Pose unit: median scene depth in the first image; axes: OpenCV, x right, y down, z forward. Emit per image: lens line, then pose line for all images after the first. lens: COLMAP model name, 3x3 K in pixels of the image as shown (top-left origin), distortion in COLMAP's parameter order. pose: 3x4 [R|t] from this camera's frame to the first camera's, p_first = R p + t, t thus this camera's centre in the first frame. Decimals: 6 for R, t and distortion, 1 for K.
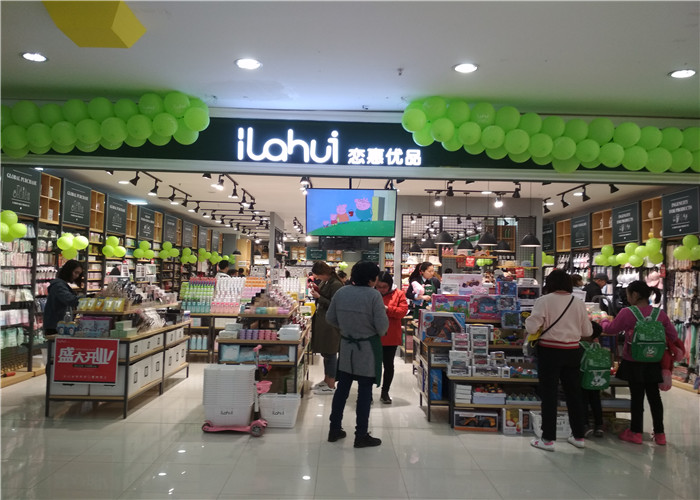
lens RADIAL K [[620.1, 0, 352.5], [0, 620.1, 248.1], [0, 0, 1]] dist [0.013783, 0.000646]
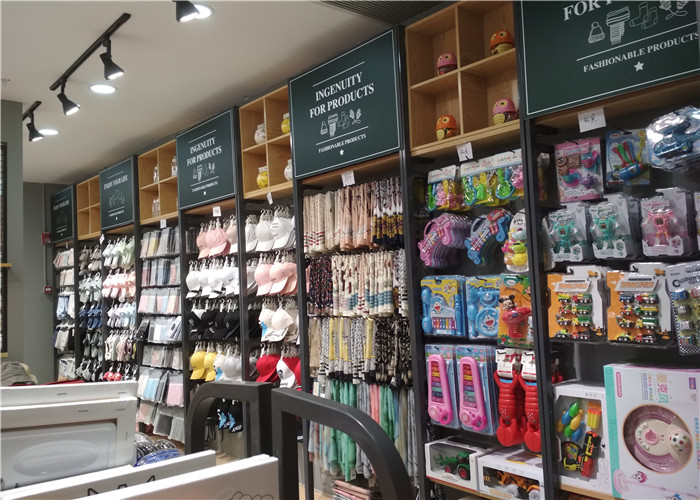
lens RADIAL K [[620.1, 0, 350.5], [0, 620.1, 249.7], [0, 0, 1]] dist [0.013783, 0.000646]
pose [[0.777912, -0.015299, 0.628187, 0.222479], [0.024265, 0.999689, -0.005702, 0.030544], [-0.627905, 0.019678, 0.778041, 0.552027]]
